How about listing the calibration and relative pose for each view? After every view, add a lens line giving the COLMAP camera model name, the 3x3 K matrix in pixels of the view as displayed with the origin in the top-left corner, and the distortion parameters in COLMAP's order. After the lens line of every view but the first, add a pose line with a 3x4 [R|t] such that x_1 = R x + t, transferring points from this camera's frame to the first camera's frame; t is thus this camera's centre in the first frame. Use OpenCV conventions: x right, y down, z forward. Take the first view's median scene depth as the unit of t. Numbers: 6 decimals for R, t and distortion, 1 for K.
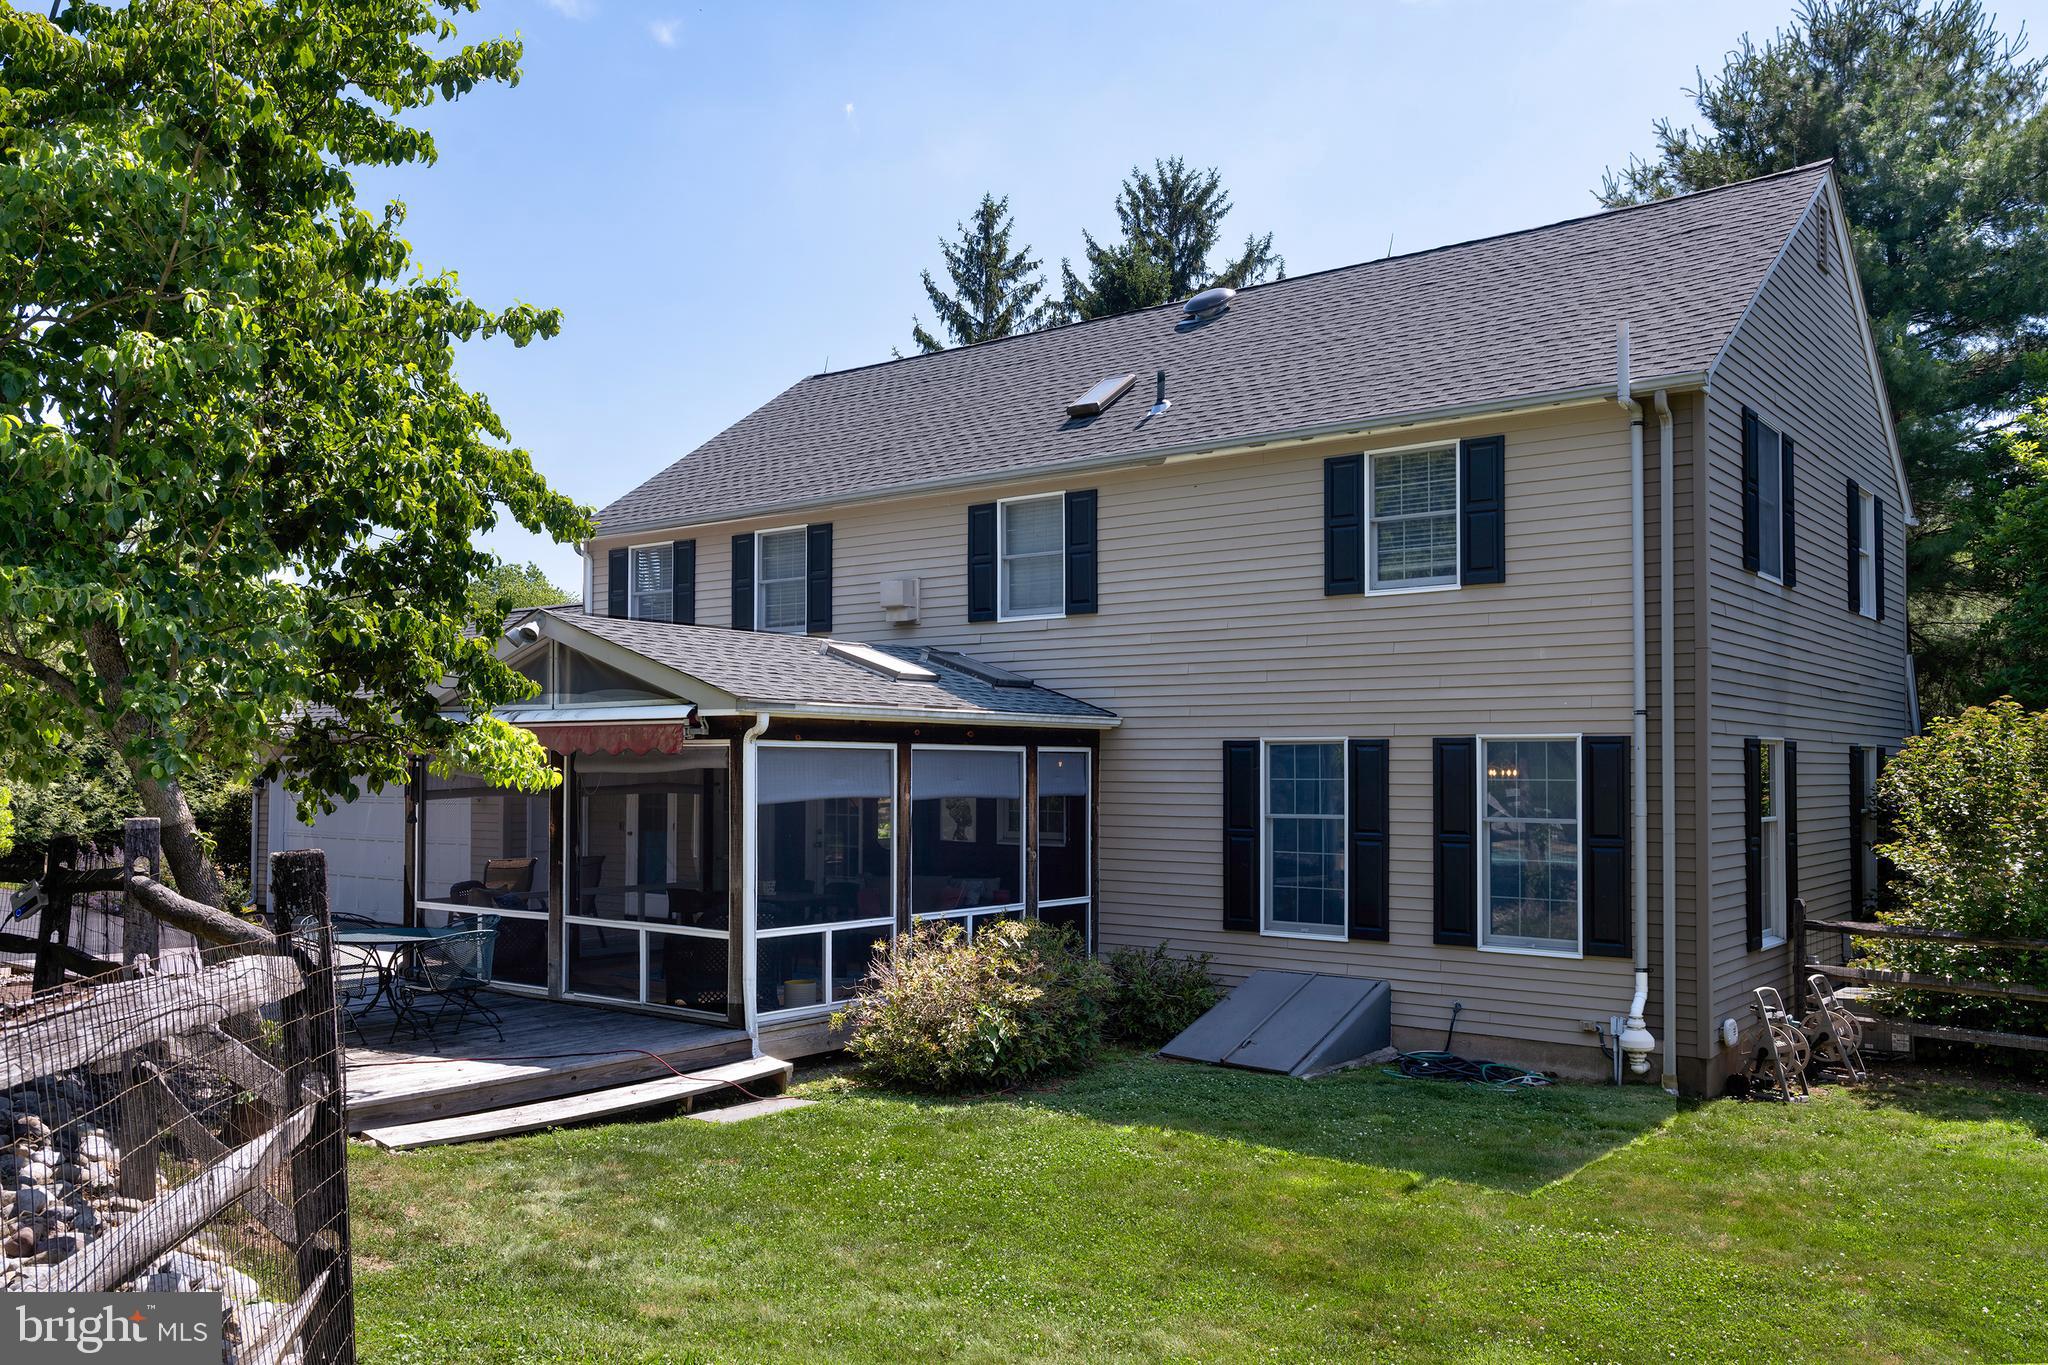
lens RADIAL K [[1628.7, 0, 1024.0], [0, 1628.7, 682.5], [0, 0, 1]] dist [0.007268, 0.002444]
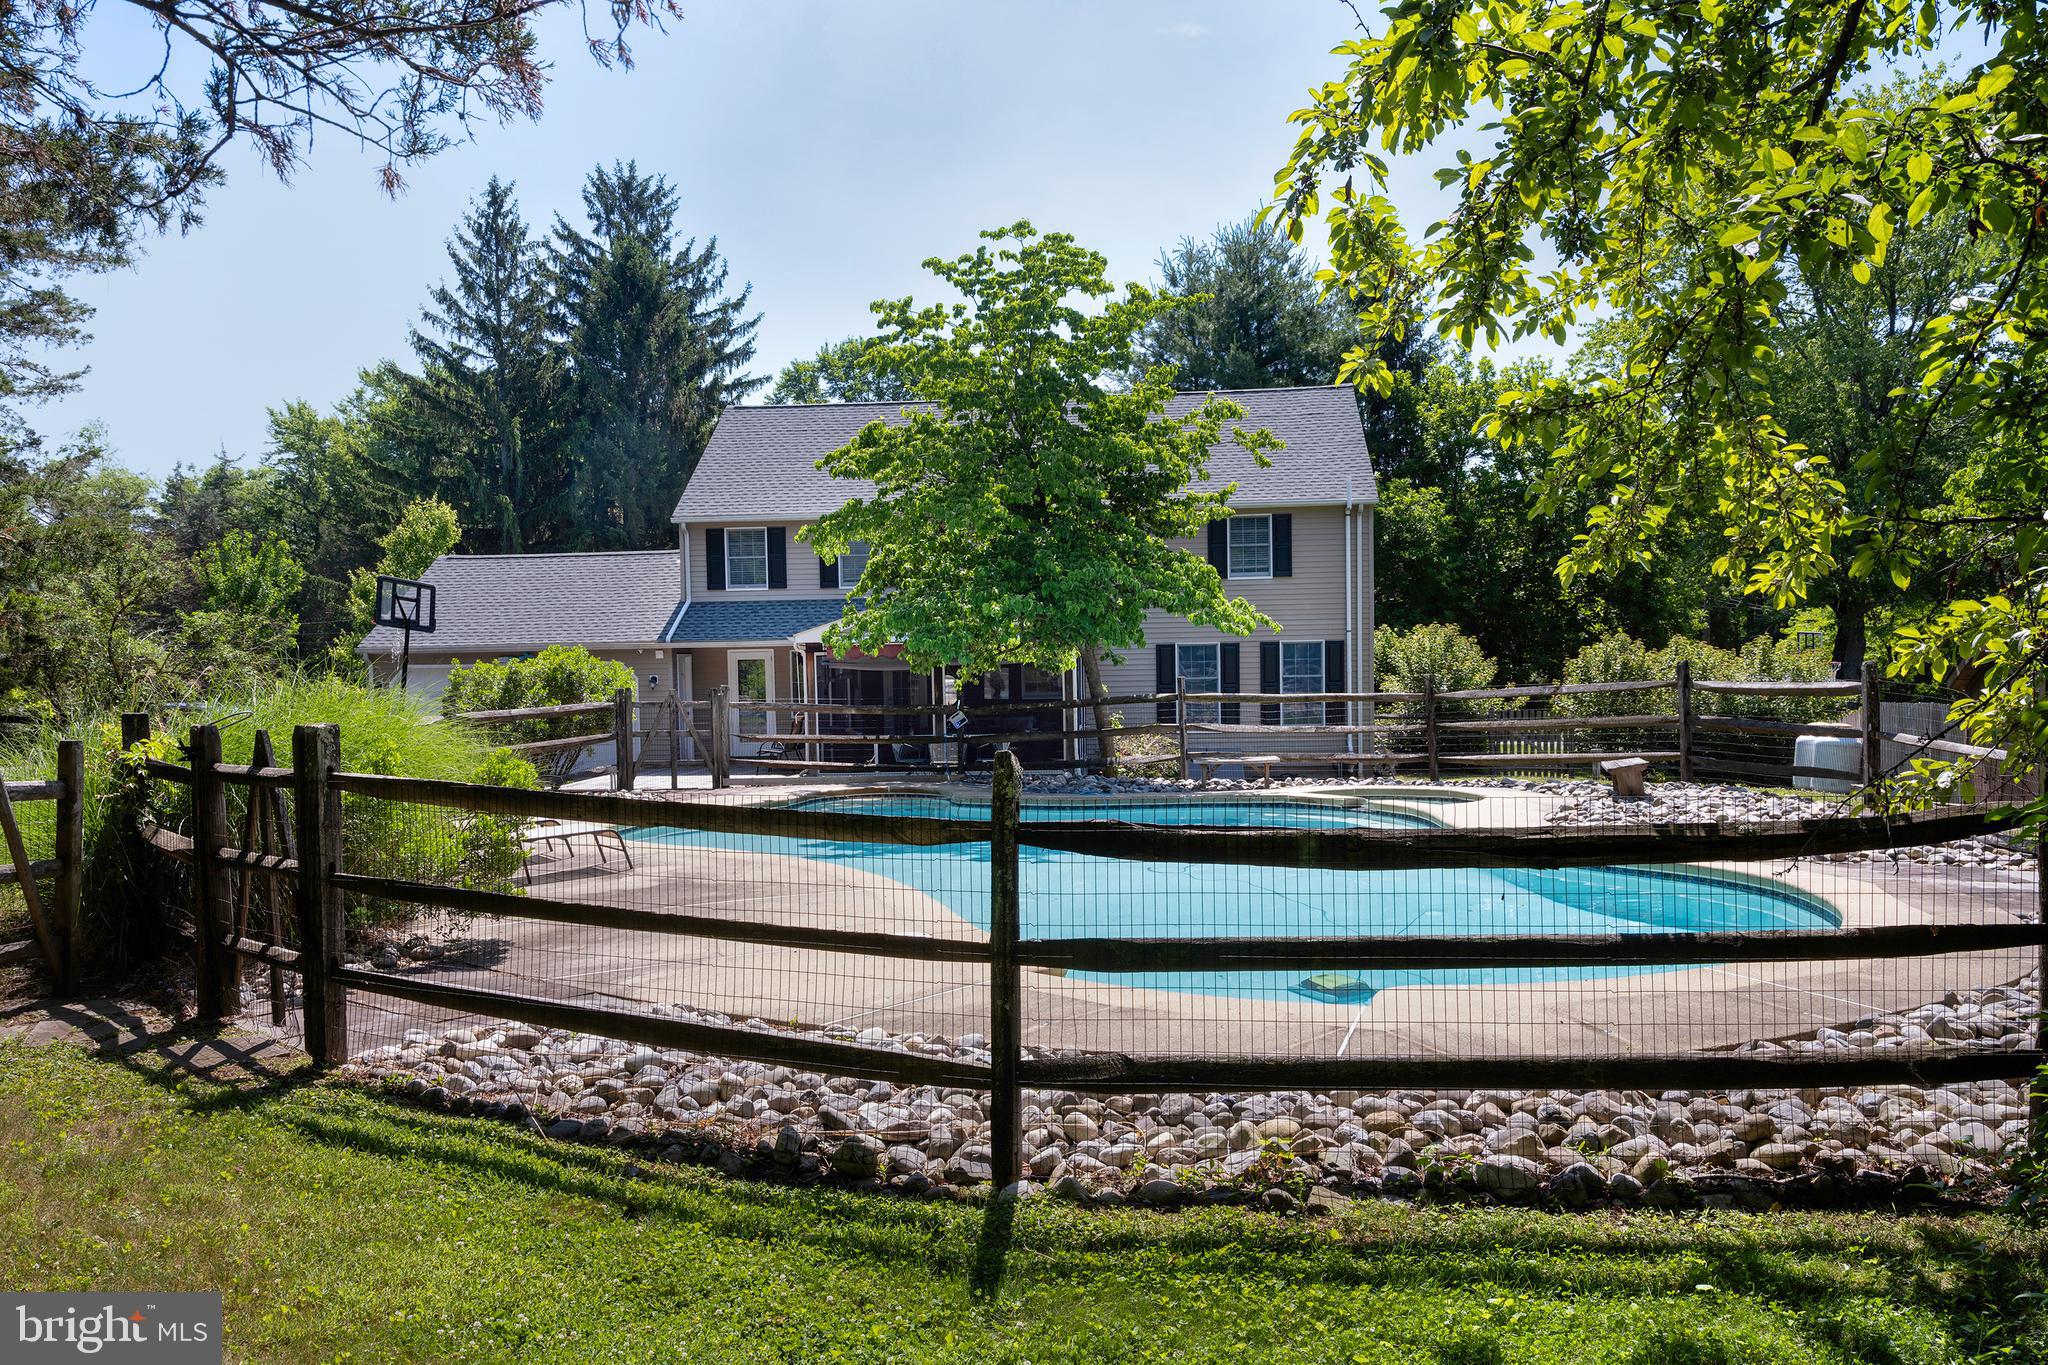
lens RADIAL K [[1628.7, 0, 1024.0], [0, 1628.7, 682.5], [0, 0, 1]] dist [0.007268, 0.002444]
pose [[0.837602, -0.030581, 0.545424, -1.323008], [-0.006286, 0.997826, 0.065600, -0.059672], [-0.546245, -0.058375, 0.835589, -0.775296]]
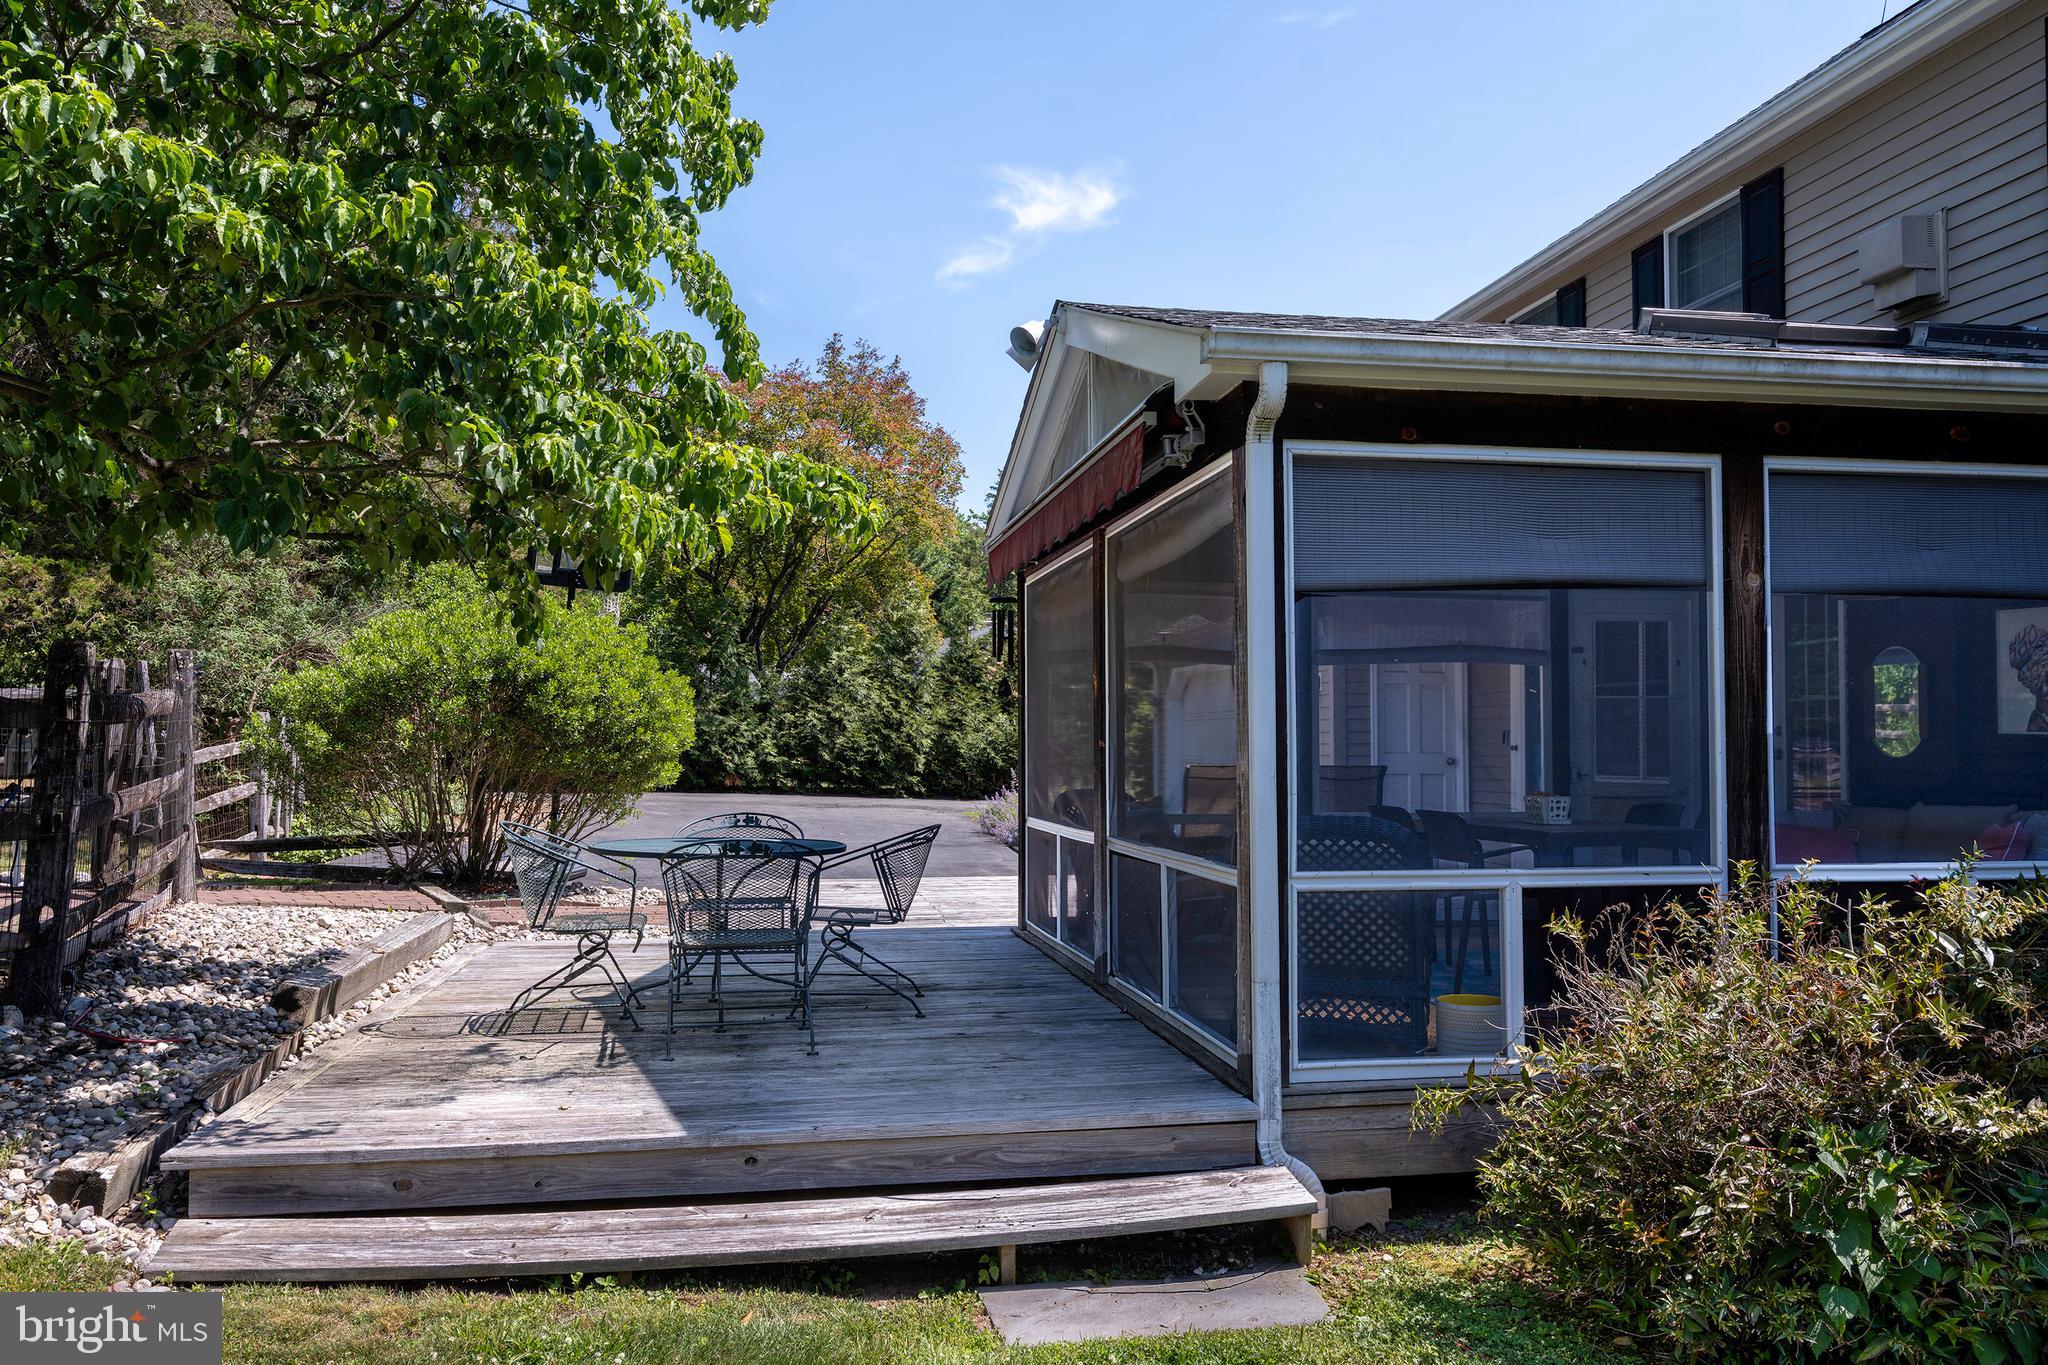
lens RADIAL K [[1565.8, 0, 1024.0], [0, 1565.8, 682.5], [0, 0, 1]] dist [0.009661, 0.004172]
pose [[0.735162, -0.033672, -0.677054, 0.069087], [0.041069, 0.999143, -0.005096, 0.099166], [0.676646, -0.024059, 0.735916, 0.633471]]
